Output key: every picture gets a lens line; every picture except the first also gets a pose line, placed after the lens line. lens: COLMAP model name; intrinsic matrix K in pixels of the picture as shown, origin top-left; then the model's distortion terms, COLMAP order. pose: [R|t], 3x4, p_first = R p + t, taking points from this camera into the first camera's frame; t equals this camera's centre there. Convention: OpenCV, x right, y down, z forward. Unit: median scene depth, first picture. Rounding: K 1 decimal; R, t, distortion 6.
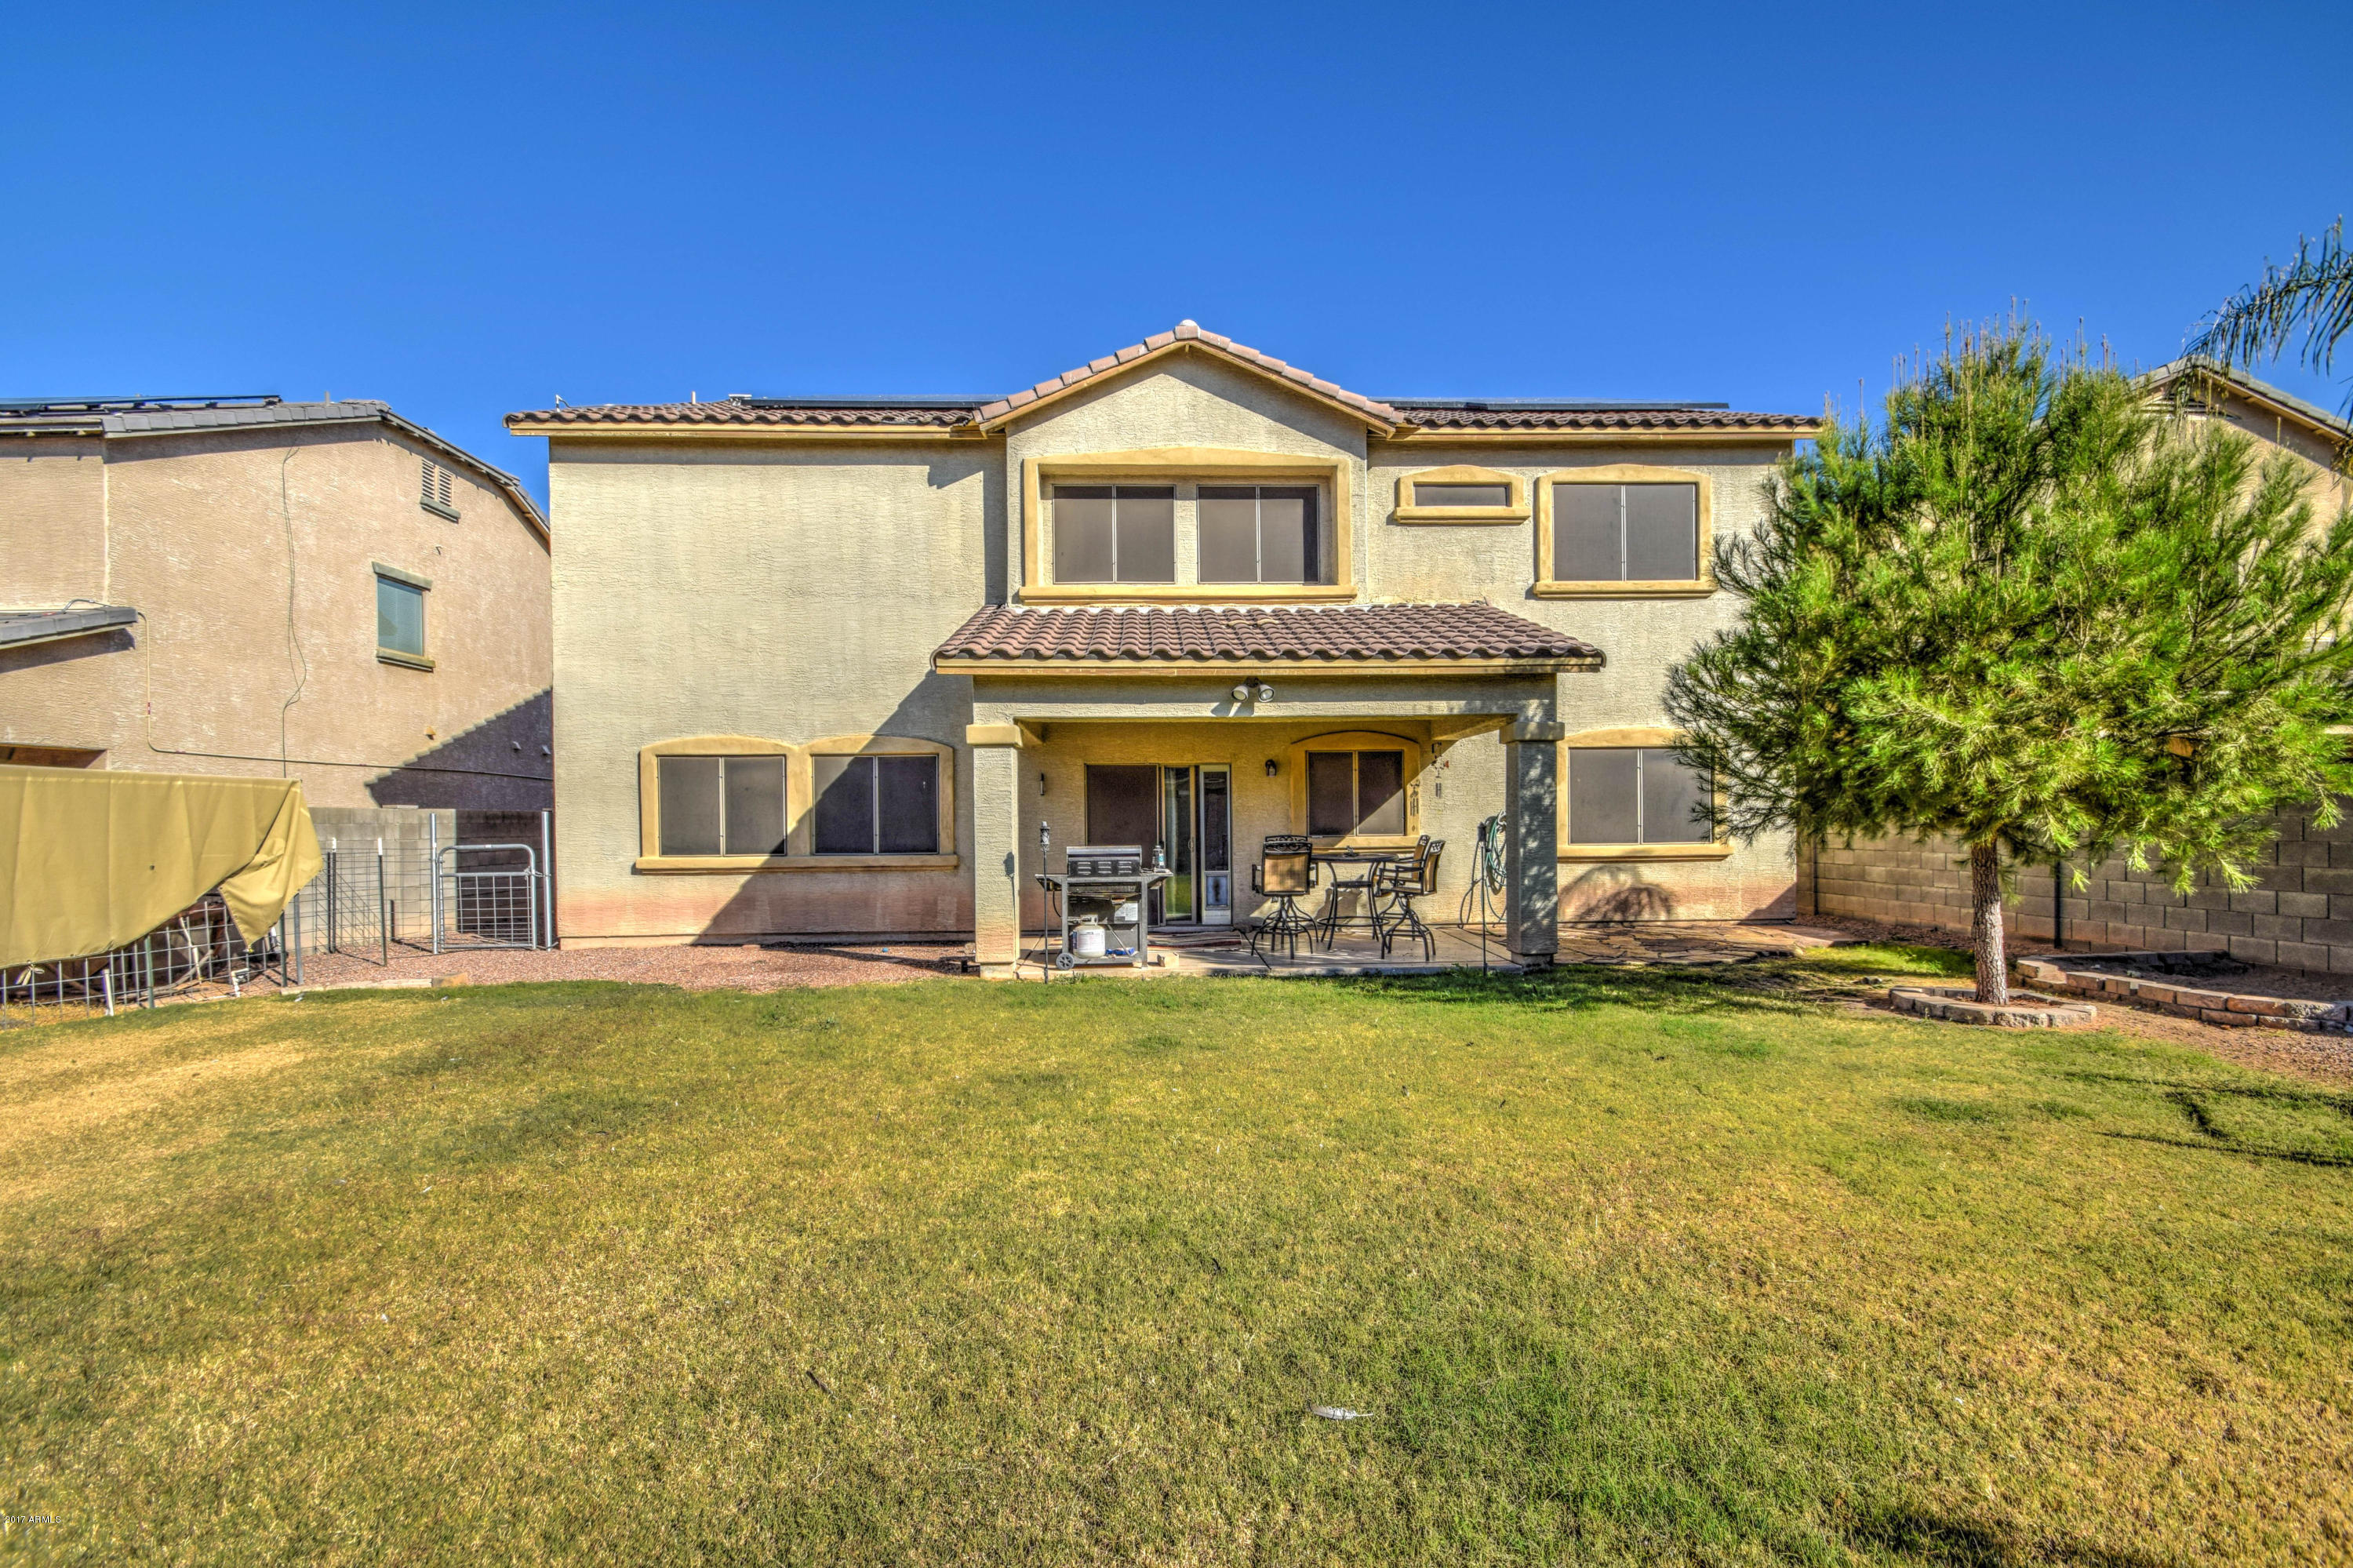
lens RADIAL K [[1032.8, 0, 1172.9], [0, 1032.8, 830.0], [0, 0, 1]] dist [0.011756, -0.015512]
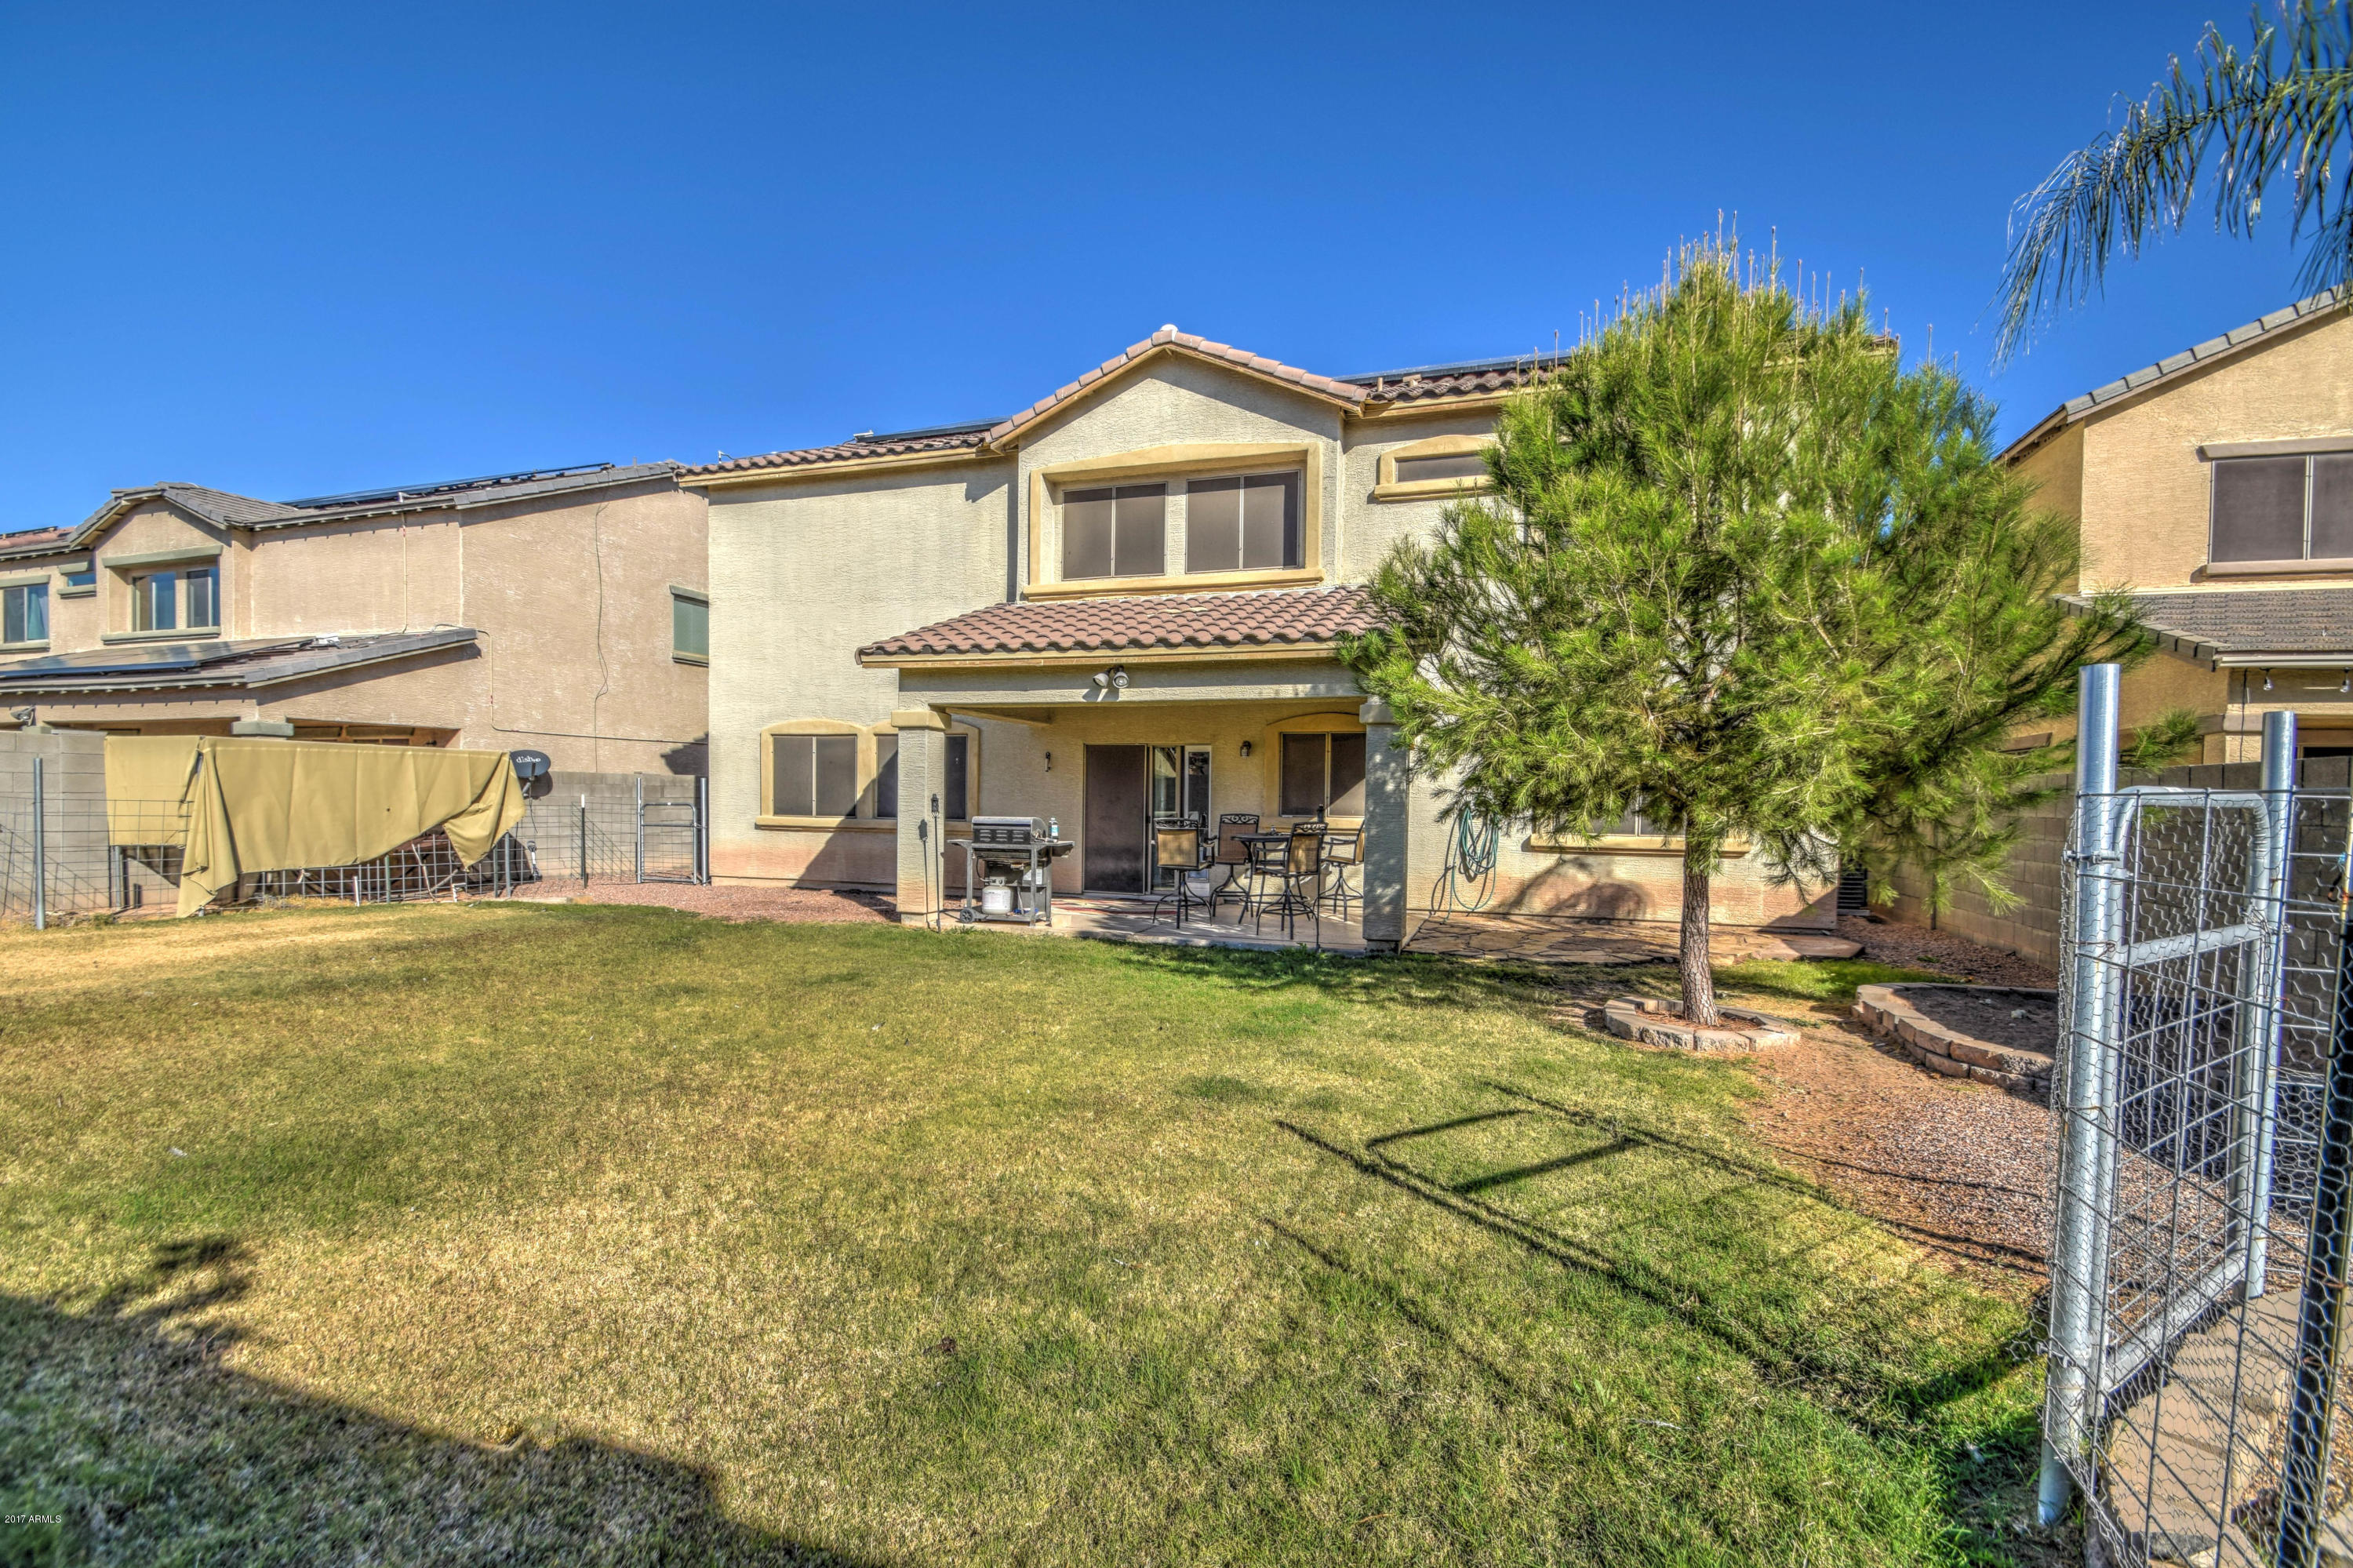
lens RADIAL K [[1021.5, 0, 1175.7], [0, 1021.5, 833.1], [0, 0, 1]] dist [0.003339, -0.000013]
pose [[0.935015, 0.037293, -0.352641, 0.399869], [-0.028267, 0.999128, 0.030713, -0.005083], [0.353479, -0.018750, 0.935254, 0.013967]]
